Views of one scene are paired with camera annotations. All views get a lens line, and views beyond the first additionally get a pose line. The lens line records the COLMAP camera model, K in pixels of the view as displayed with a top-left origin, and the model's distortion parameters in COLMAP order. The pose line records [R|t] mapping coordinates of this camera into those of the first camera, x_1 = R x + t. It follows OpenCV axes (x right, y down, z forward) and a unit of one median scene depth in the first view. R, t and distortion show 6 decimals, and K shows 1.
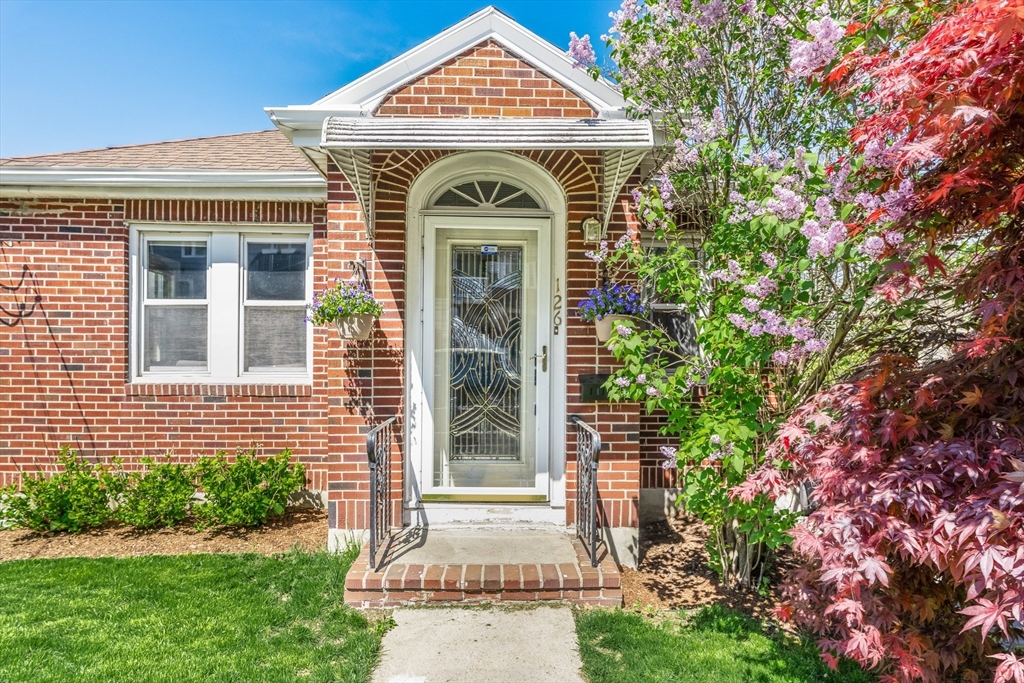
lens RADIAL K [[561.9, 0, 511.4], [0, 561.9, 368.5], [0, 0, 1]] dist [-0.000503, -0.000059]
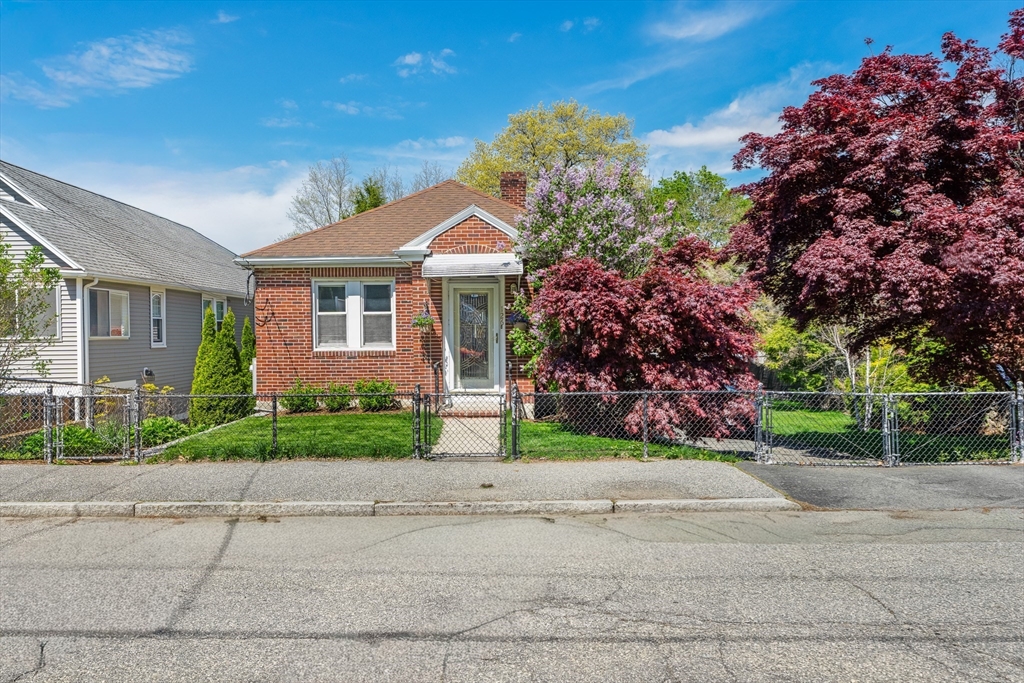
lens RADIAL K [[722.3, 0, 512.0], [0, 722.3, 341.5], [0, 0, 1]] dist [0.001688, 0.000190]
pose [[0.999832, -0.014937, -0.010616, 0.129179], [0.015016, 0.999860, 0.007385, -0.020467], [0.010504, -0.007543, 0.999916, -1.817112]]
